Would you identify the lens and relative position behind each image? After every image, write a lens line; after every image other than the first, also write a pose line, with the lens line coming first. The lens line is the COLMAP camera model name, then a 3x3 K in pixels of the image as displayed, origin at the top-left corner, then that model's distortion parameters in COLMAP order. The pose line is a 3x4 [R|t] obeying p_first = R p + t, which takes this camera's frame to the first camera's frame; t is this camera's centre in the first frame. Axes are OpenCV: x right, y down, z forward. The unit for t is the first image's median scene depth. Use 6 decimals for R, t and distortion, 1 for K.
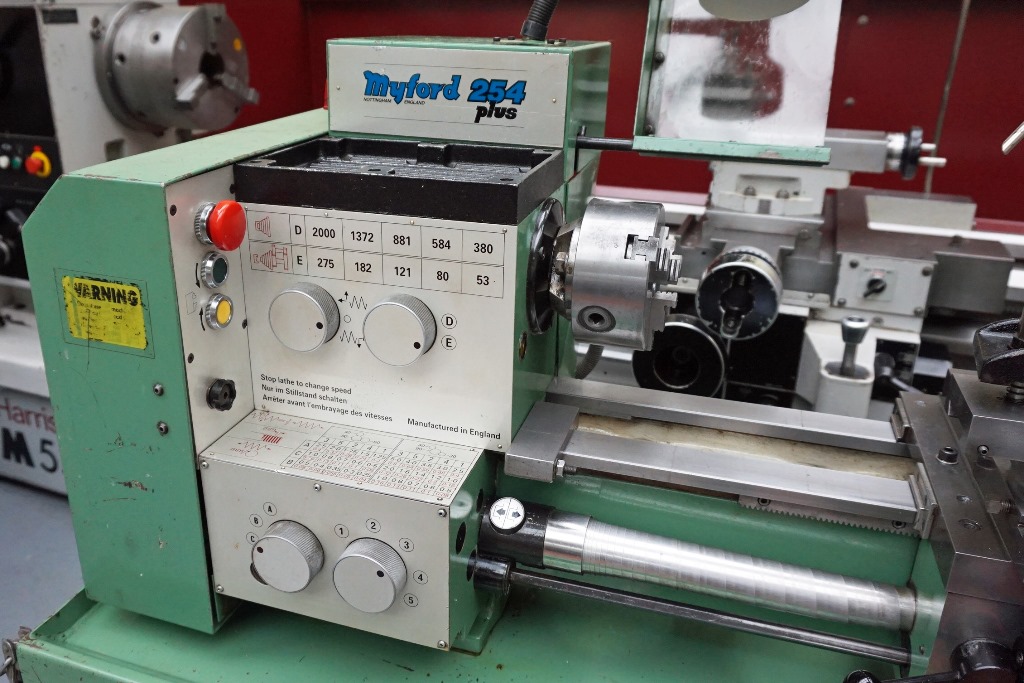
lens RADIAL K [[823.8, 0, 464.9], [0, 823.8, 324.2], [0, 0, 1]] dist [-0.012679, 0.002230]
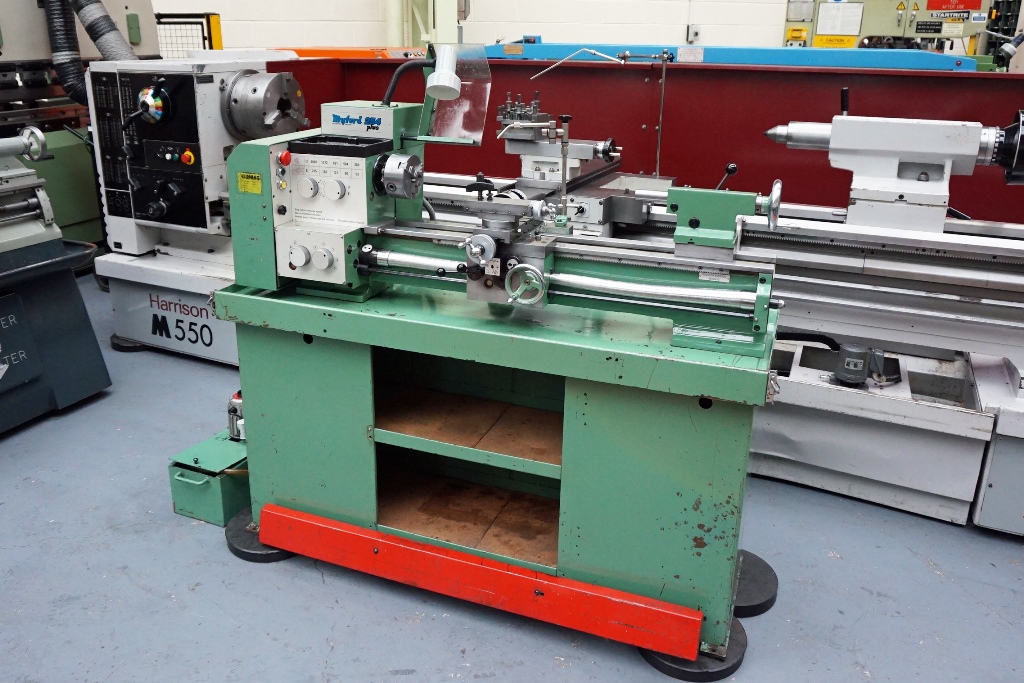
lens RADIAL K [[823.5, 0, 491.9], [0, 823.5, 289.1], [0, 0, 1]] dist [-0.011052, 0.000209]
pose [[0.998896, 0.016885, -0.043831, 0.656851], [-0.020010, 0.997213, -0.071867, 0.585643], [0.042495, 0.072665, 0.996451, -2.110315]]
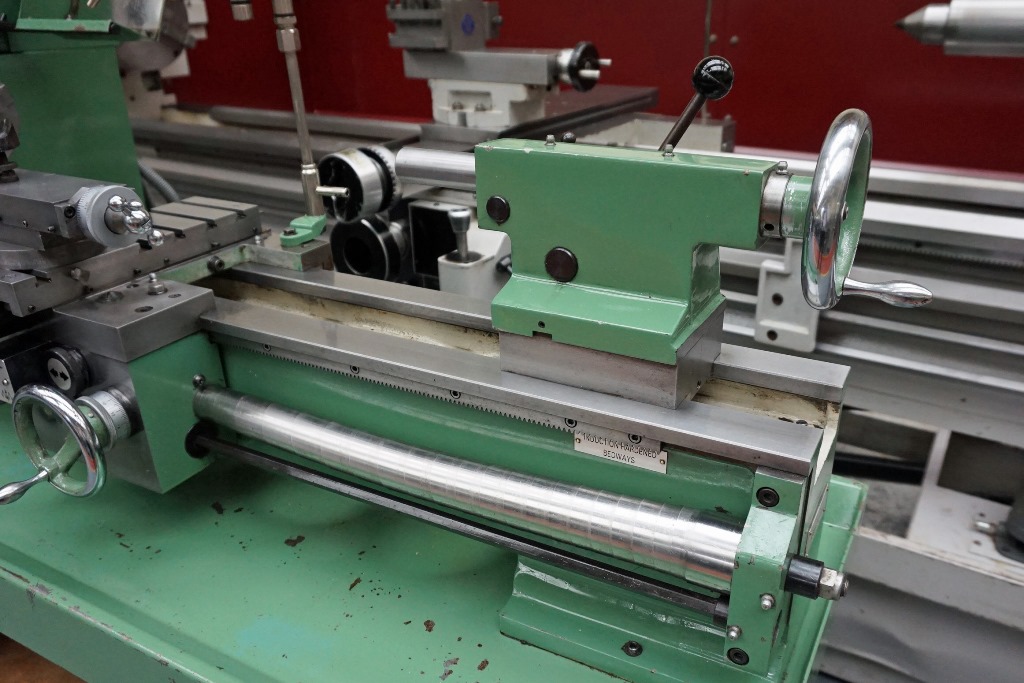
lens RADIAL K [[813.8, 0, 552.6], [0, 813.8, 360.6], [0, 0, 1]] dist [-0.009336, -0.004442]
pose [[0.987039, 0.050336, -0.152385, 1.320430], [-0.039669, 0.996597, 0.072254, 0.194388], [0.155503, -0.065273, 0.985677, -0.173041]]
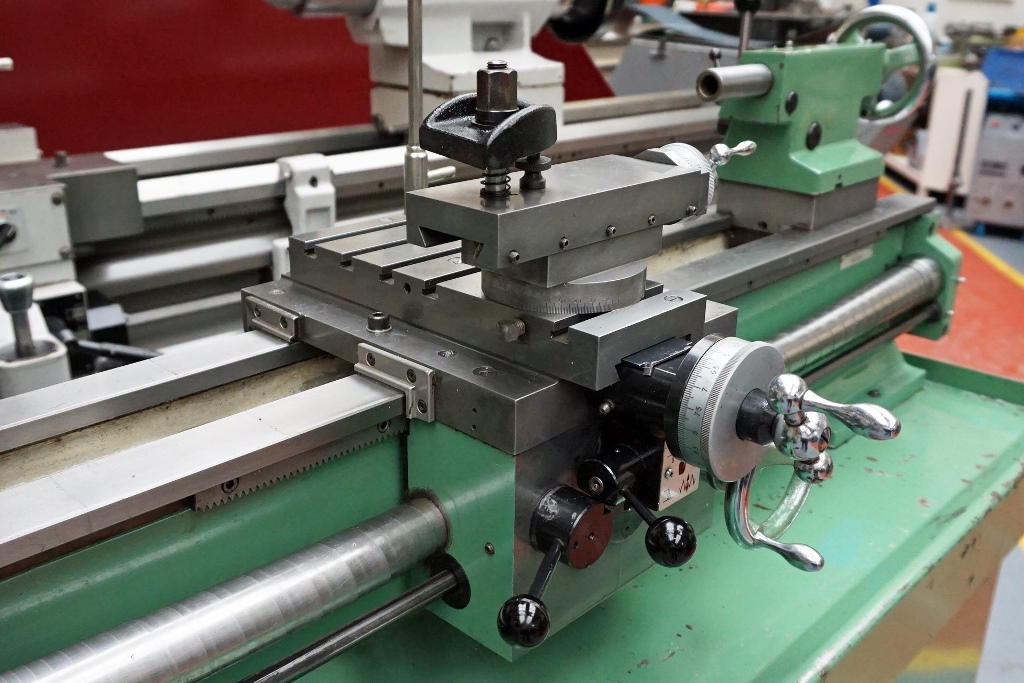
lens RADIAL K [[998.5, 0, 503.3], [0, 998.5, 328.8], [0, 0, 1]] dist [-0.032808, -0.001799]
pose [[0.439087, -0.305252, 0.844999, -0.127692], [0.314294, 0.933276, 0.173824, 0.033519], [-0.841678, 0.189254, 0.505729, 0.363724]]
